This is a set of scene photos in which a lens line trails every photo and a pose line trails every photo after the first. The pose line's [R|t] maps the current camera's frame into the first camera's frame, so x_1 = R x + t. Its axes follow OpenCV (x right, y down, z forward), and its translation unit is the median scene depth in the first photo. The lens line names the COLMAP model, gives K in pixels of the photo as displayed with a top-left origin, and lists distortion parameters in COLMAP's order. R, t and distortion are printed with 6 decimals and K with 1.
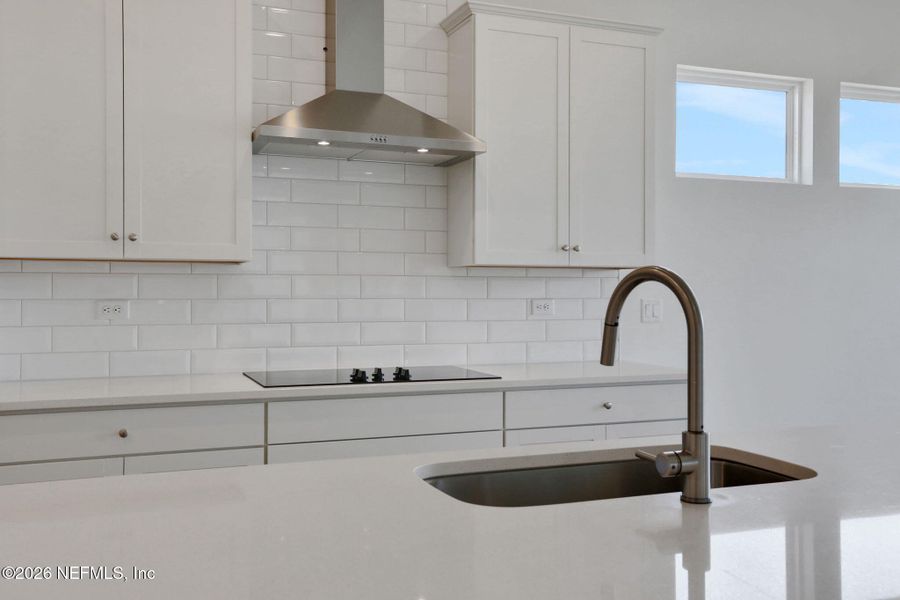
lens RADIAL K [[843.0, 0, 450.0], [0, 843.0, 300.0], [0, 0, 1]] dist [0.002512, 0.012501]
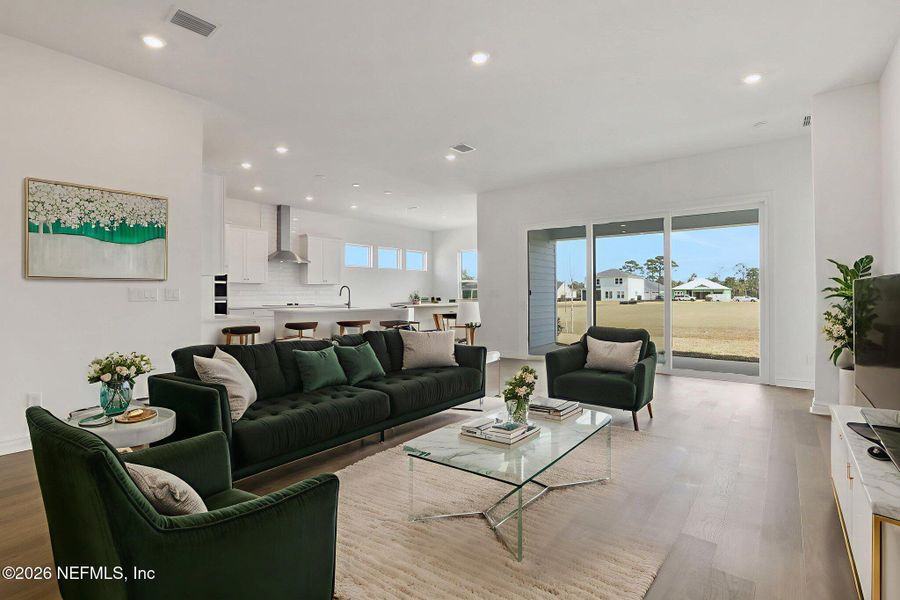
lens RADIAL K [[424.8, 0, 450.6], [0, 424.8, 296.2], [0, 0, 1]] dist [-0.018148, 0.000677]
pose [[0.861959, -0.002418, 0.506973, -0.509621], [-0.002265, 0.999960, 0.008620, 0.007027], [-0.506973, -0.008579, 0.861919, -1.621716]]
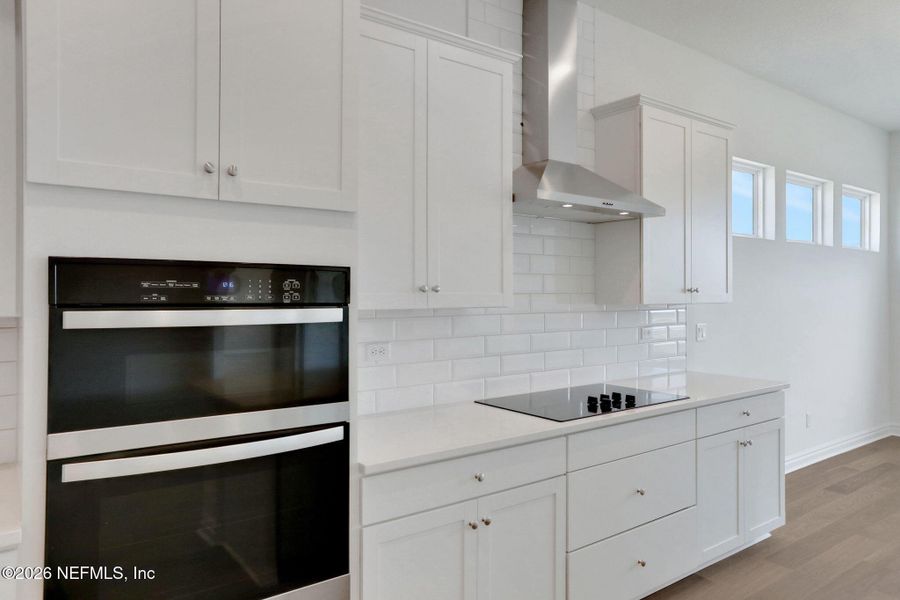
lens RADIAL K [[588.6, 0, 450.0], [0, 588.6, 300.0], [0, 0, 1]] dist [-0.002761, -0.000266]
pose [[0.966840, -0.005749, 0.255319, -0.444058], [0.005219, 0.999983, 0.002750, -0.049847], [-0.255330, -0.001326, 0.966853, 0.213469]]
